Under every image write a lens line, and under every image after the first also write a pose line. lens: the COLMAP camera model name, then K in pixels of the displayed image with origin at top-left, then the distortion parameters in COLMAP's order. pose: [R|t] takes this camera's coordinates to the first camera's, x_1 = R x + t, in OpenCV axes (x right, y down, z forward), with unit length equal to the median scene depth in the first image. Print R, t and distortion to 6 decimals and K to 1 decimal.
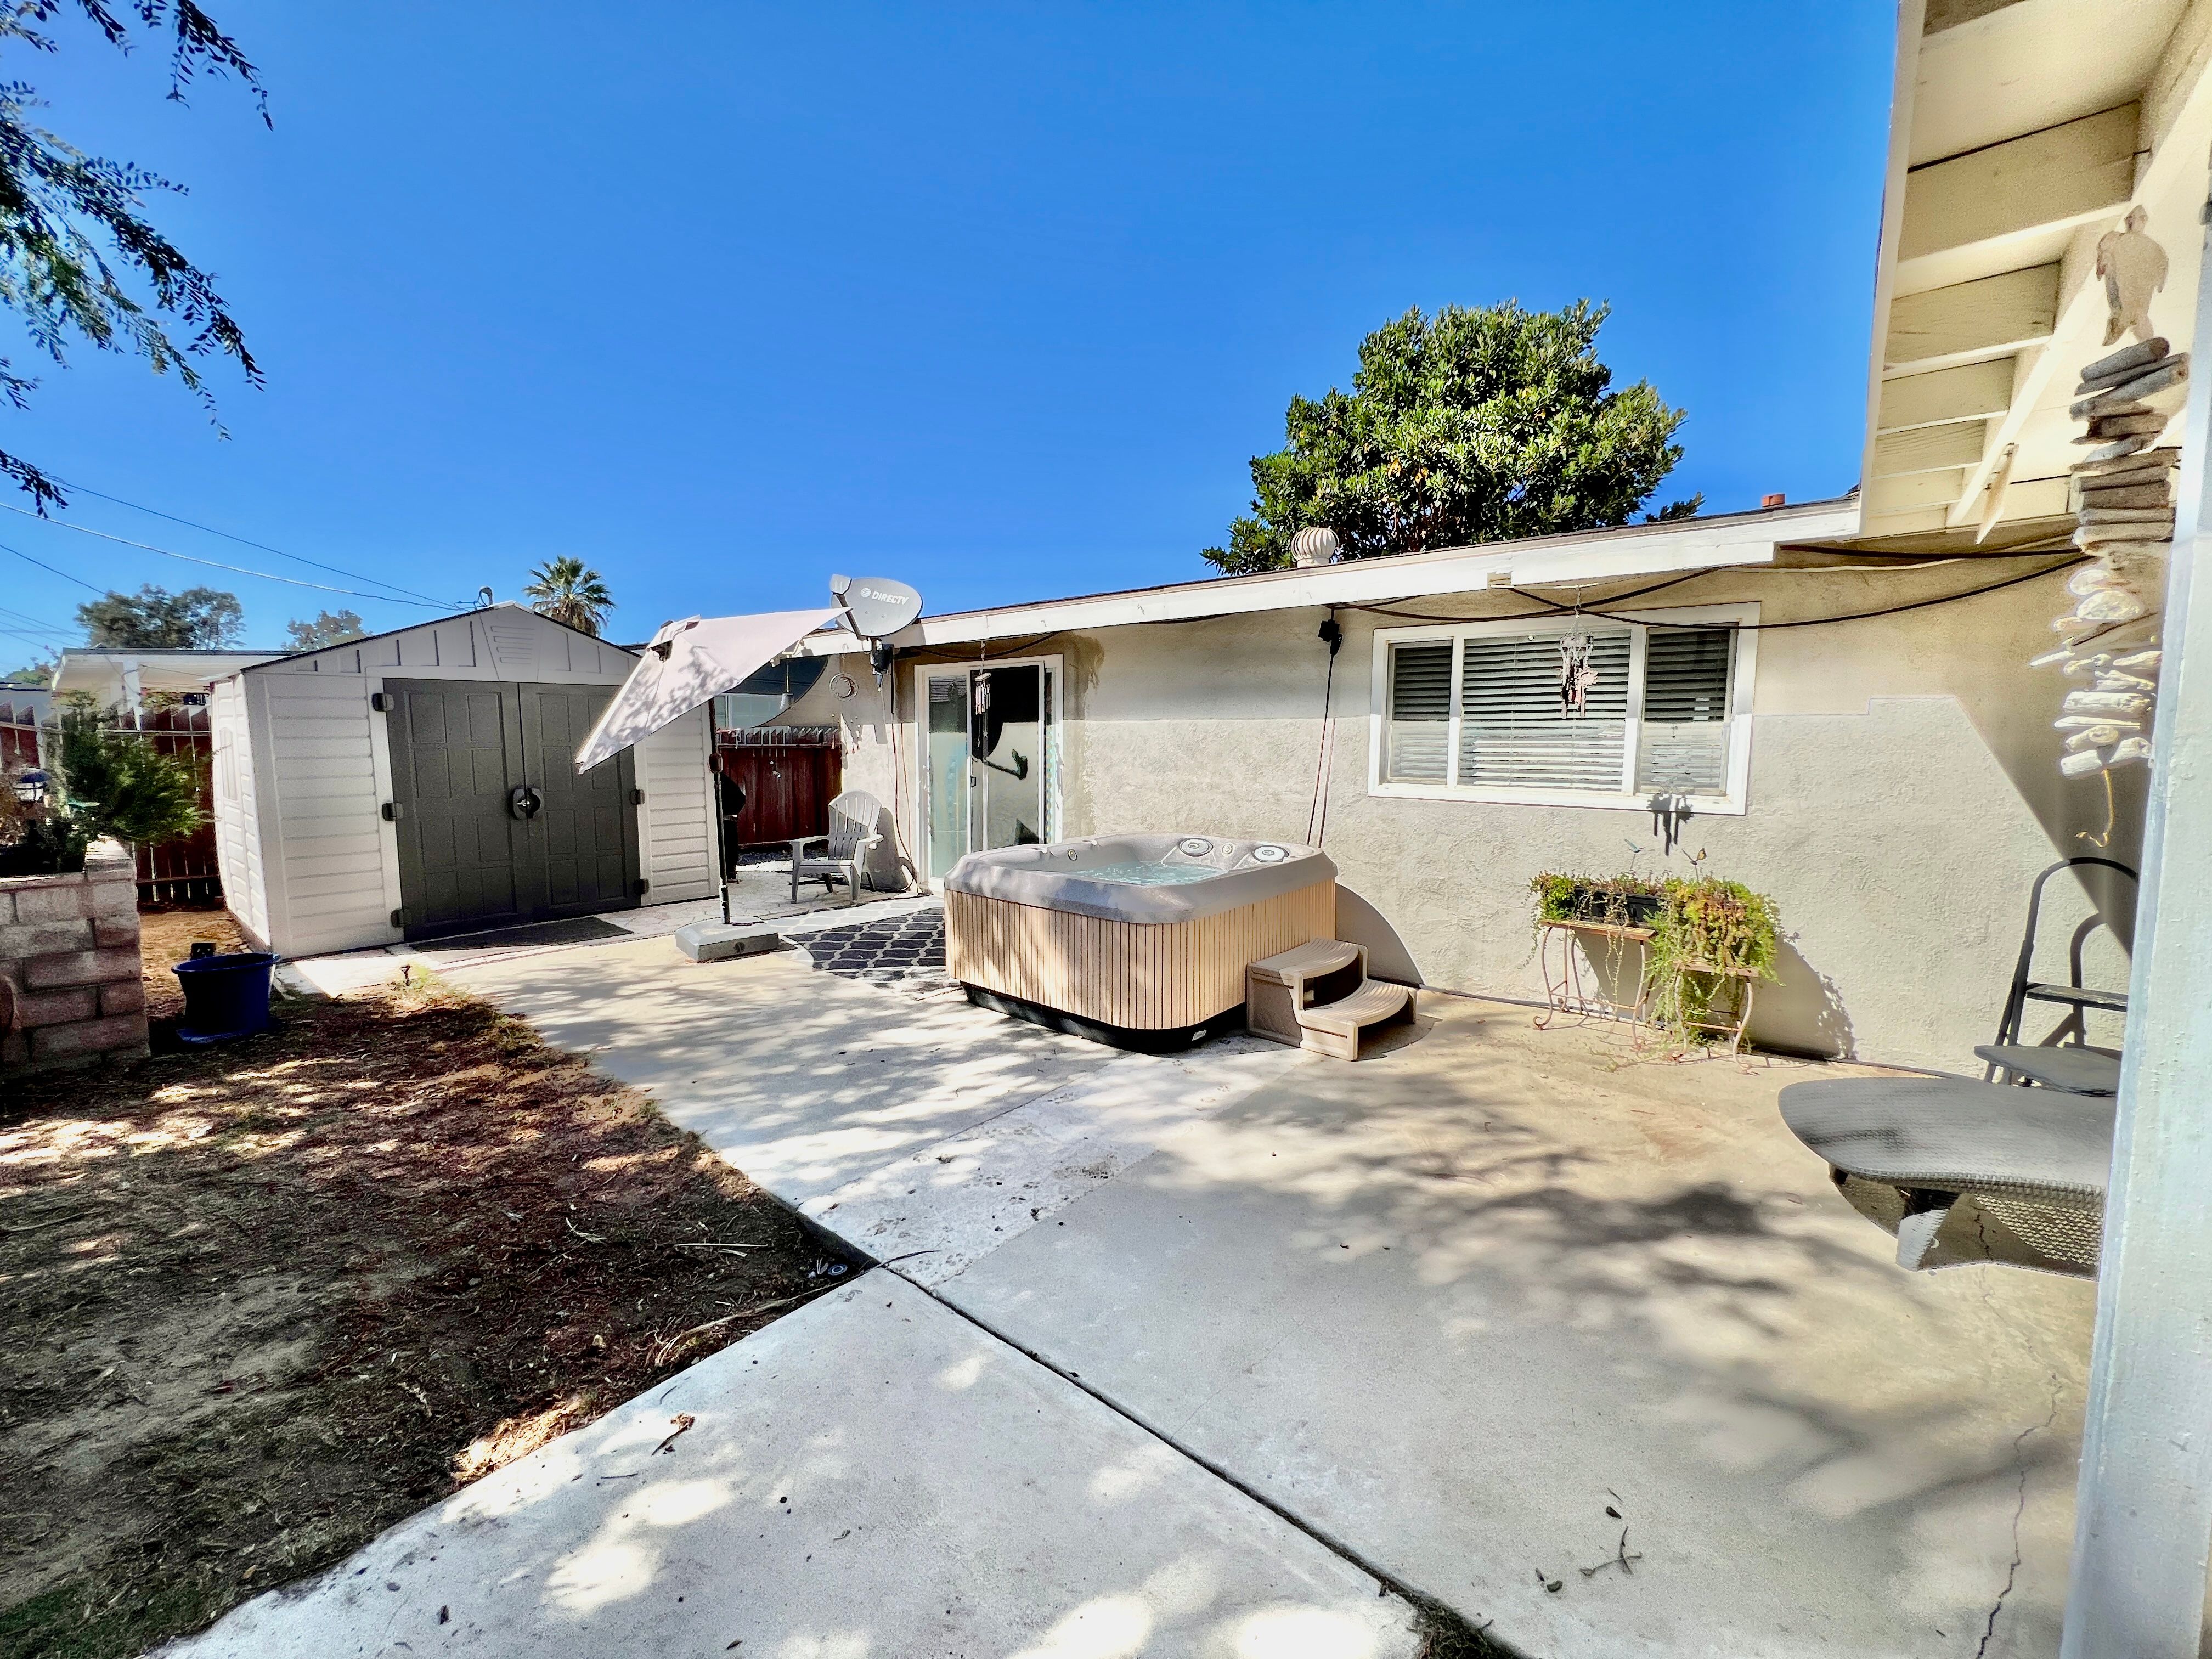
lens RADIAL K [[894.1, 0, 1107.5], [0, 894.1, 824.4], [0, 0, 1]] dist [-0.005030, -0.000176]
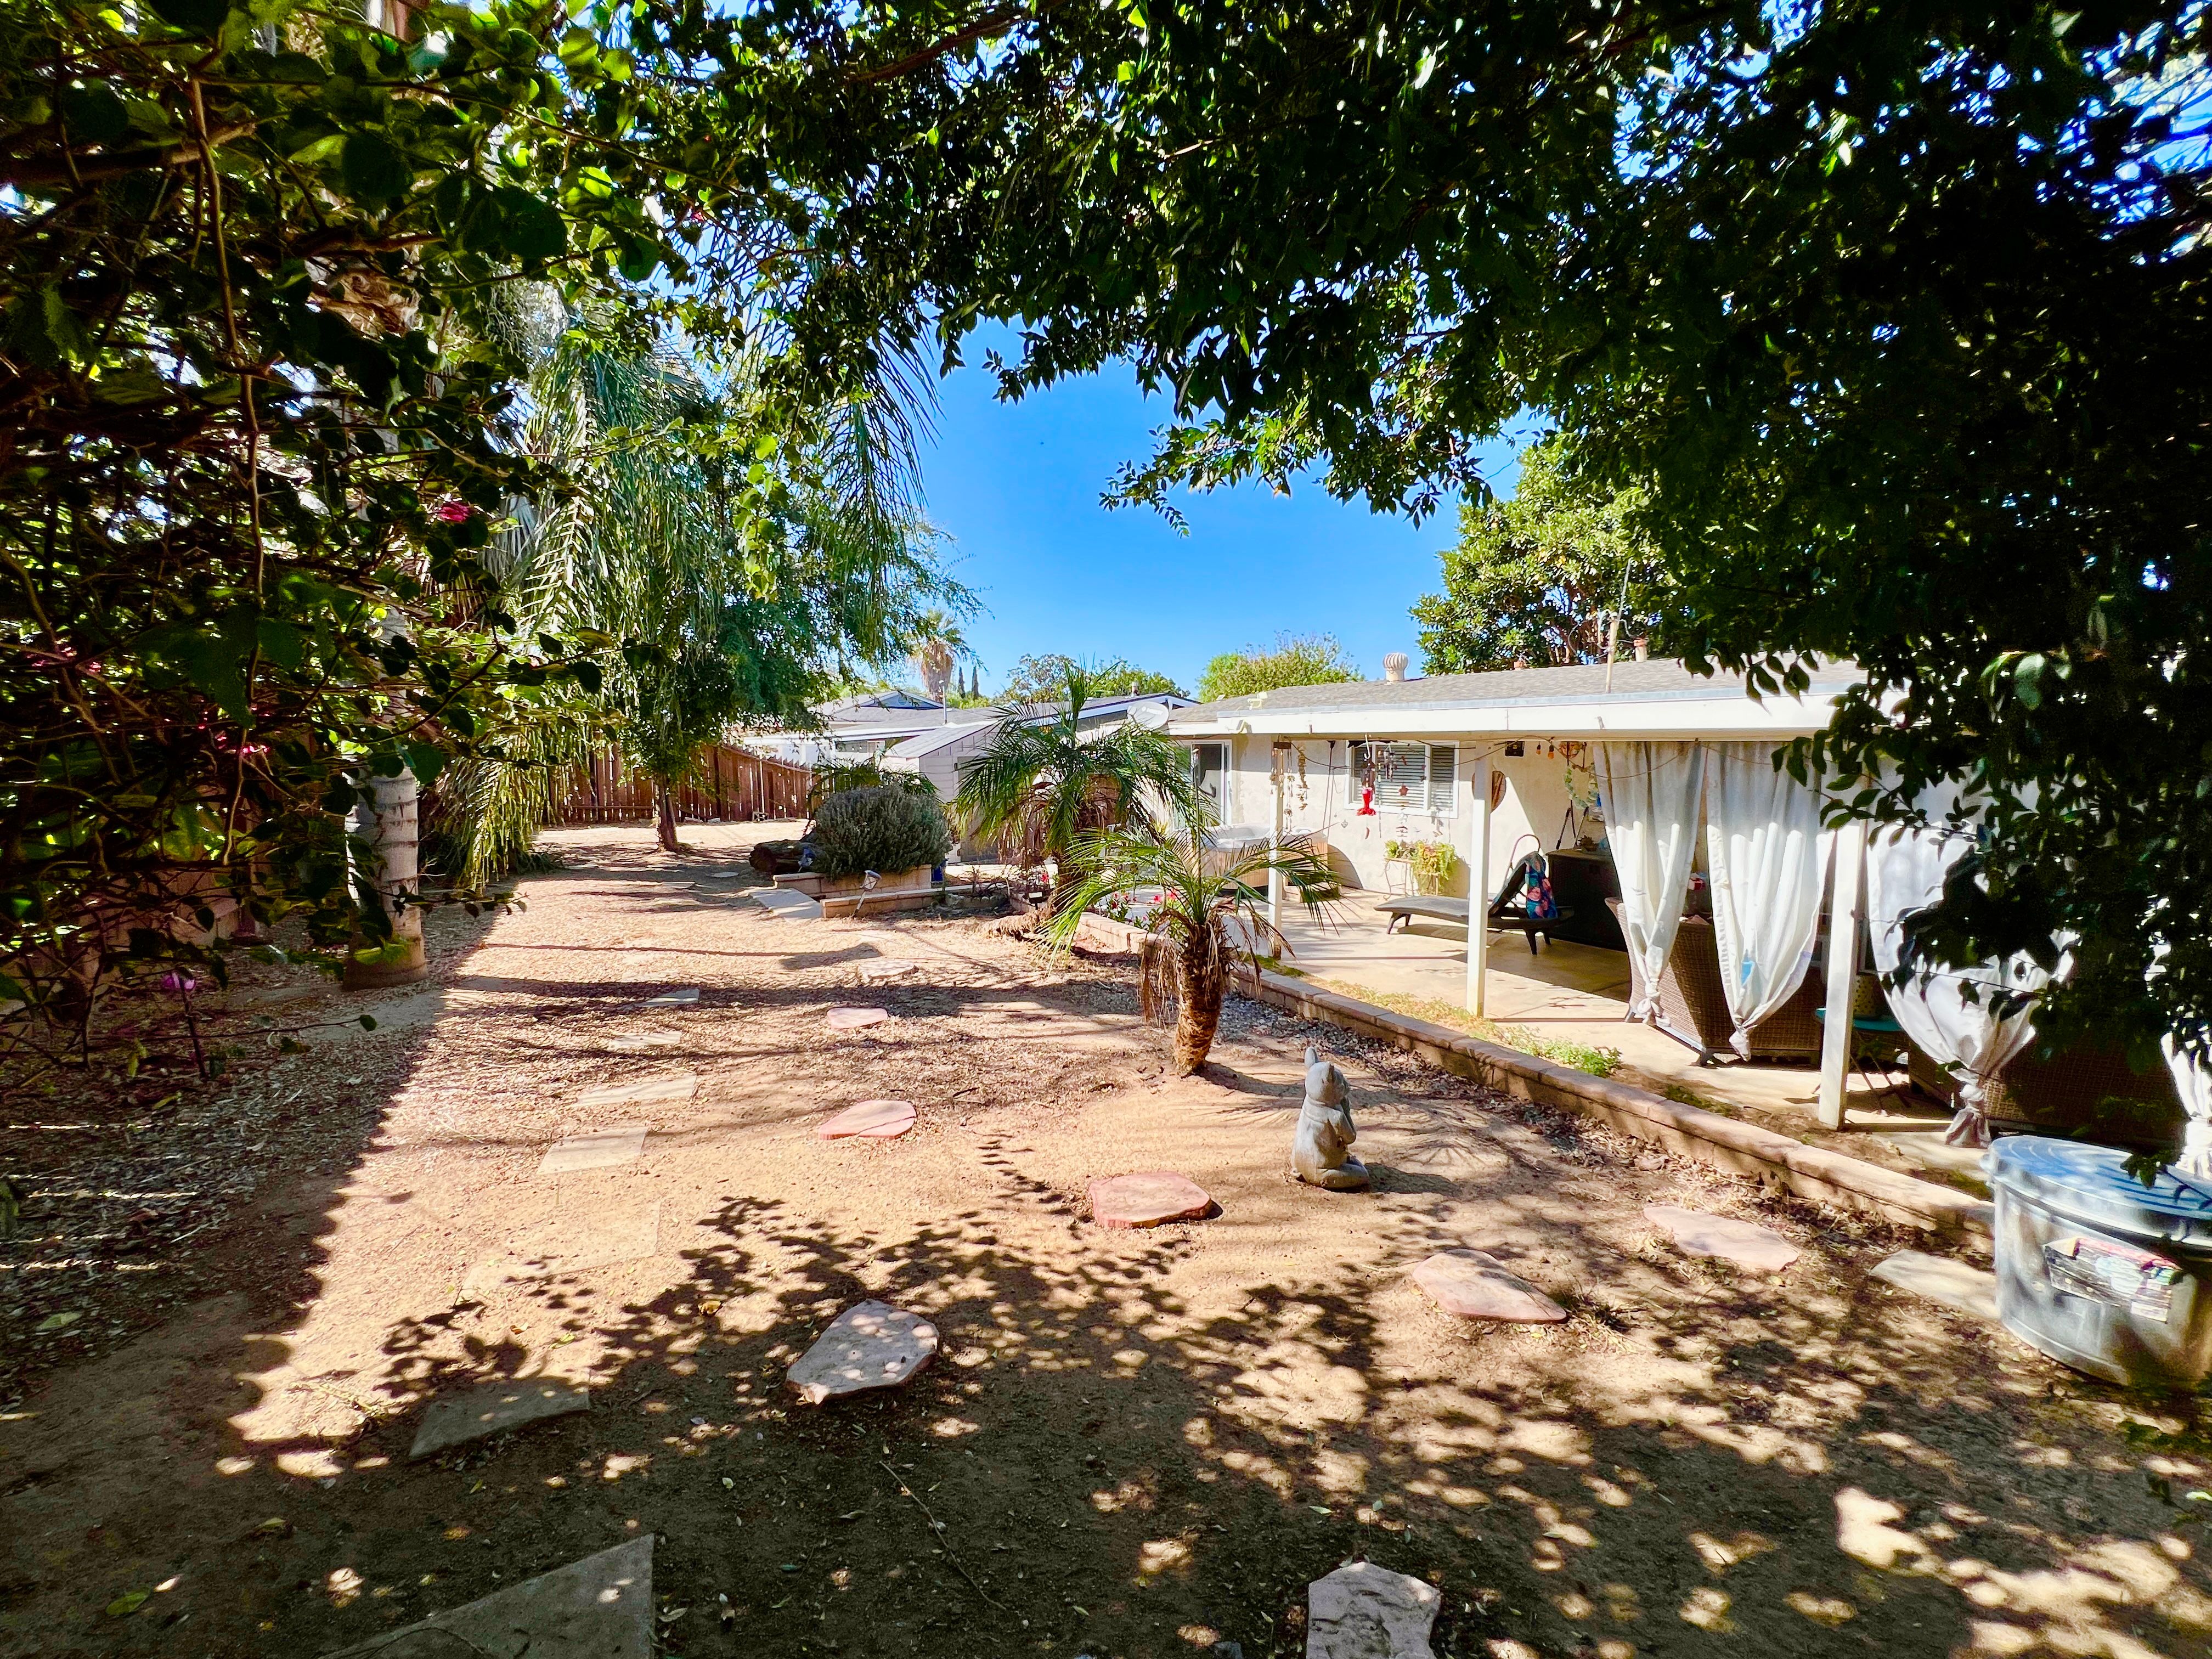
lens RADIAL K [[900.5, 0, 1106.0], [0, 900.5, 829.6], [0, 0, 1]] dist [0.001861, 0.000038]
pose [[0.953313, 0.024642, -0.300978, 0.496474], [-0.024319, 0.999693, 0.004821, 0.030001], [0.301004, 0.002724, 0.953619, -1.777926]]
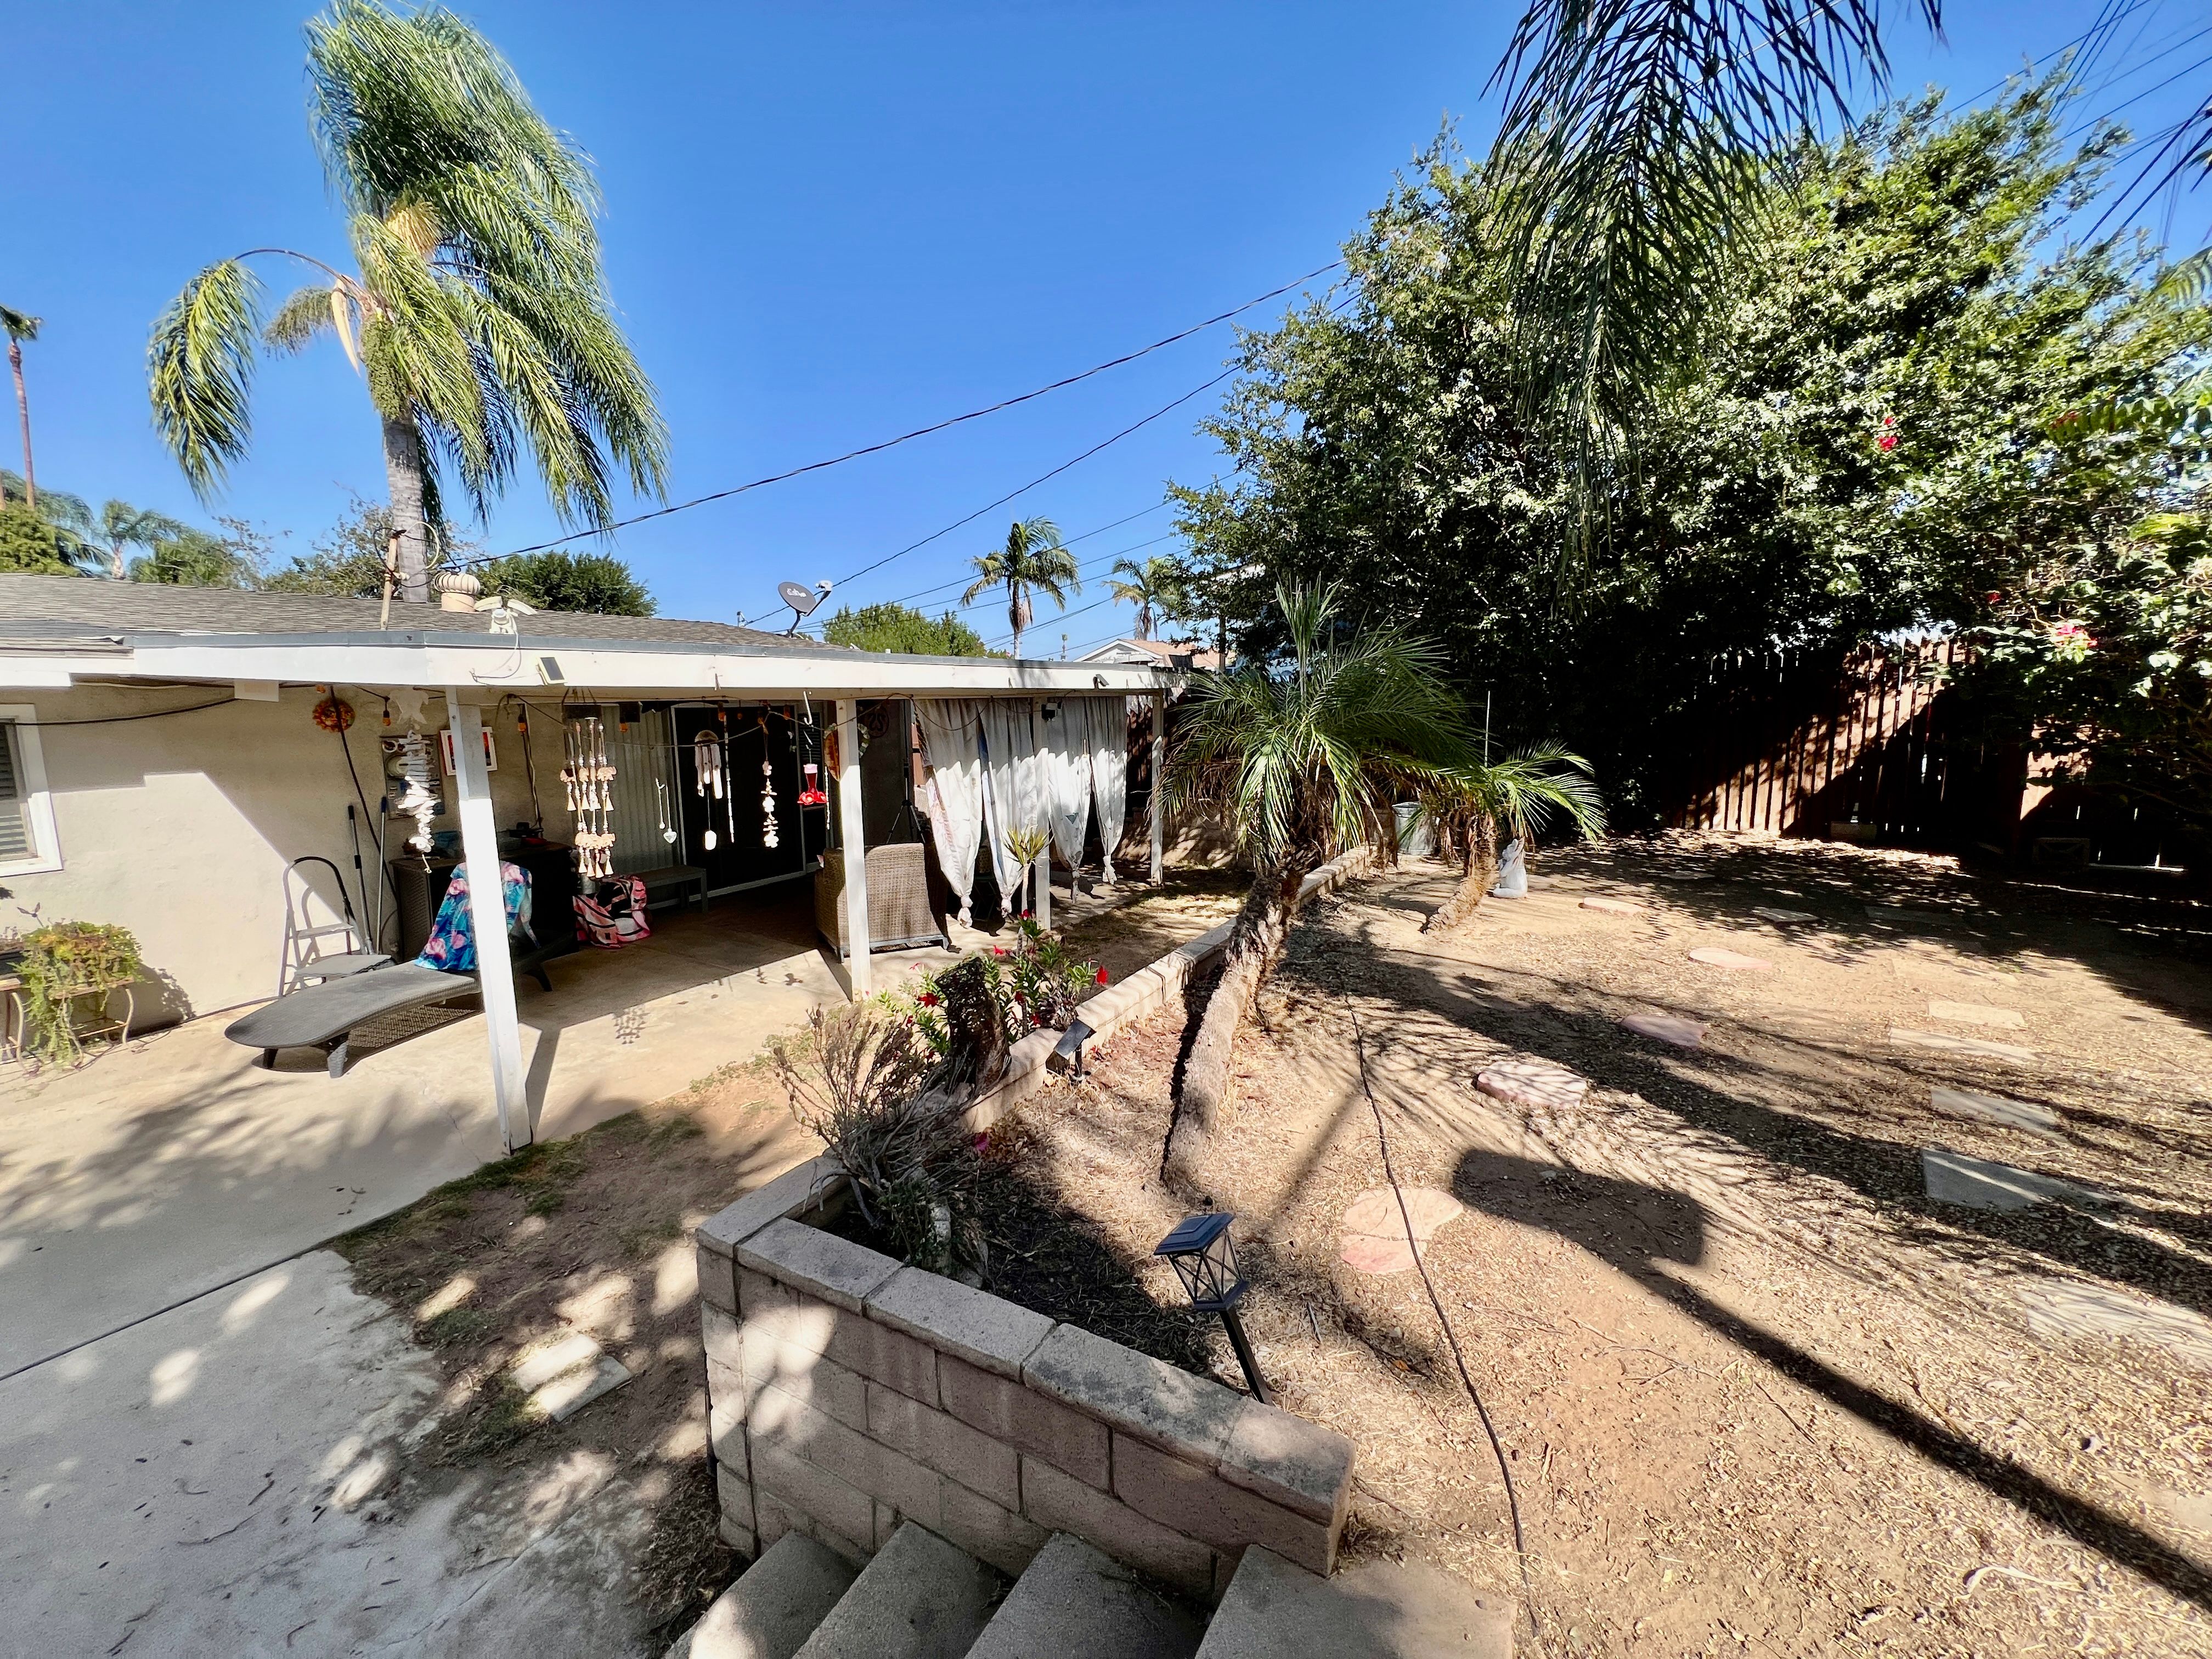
lens RADIAL K [[900.5, 0, 1101.8], [0, 900.5, 833.1], [0, 0, 1]] dist [0.001861, 0.000038]
pose [[-0.167265, -0.151029, 0.974275, -0.772596], [0.107690, 0.979486, 0.170325, -0.119716], [-0.980013, 0.133409, -0.147570, -0.272026]]
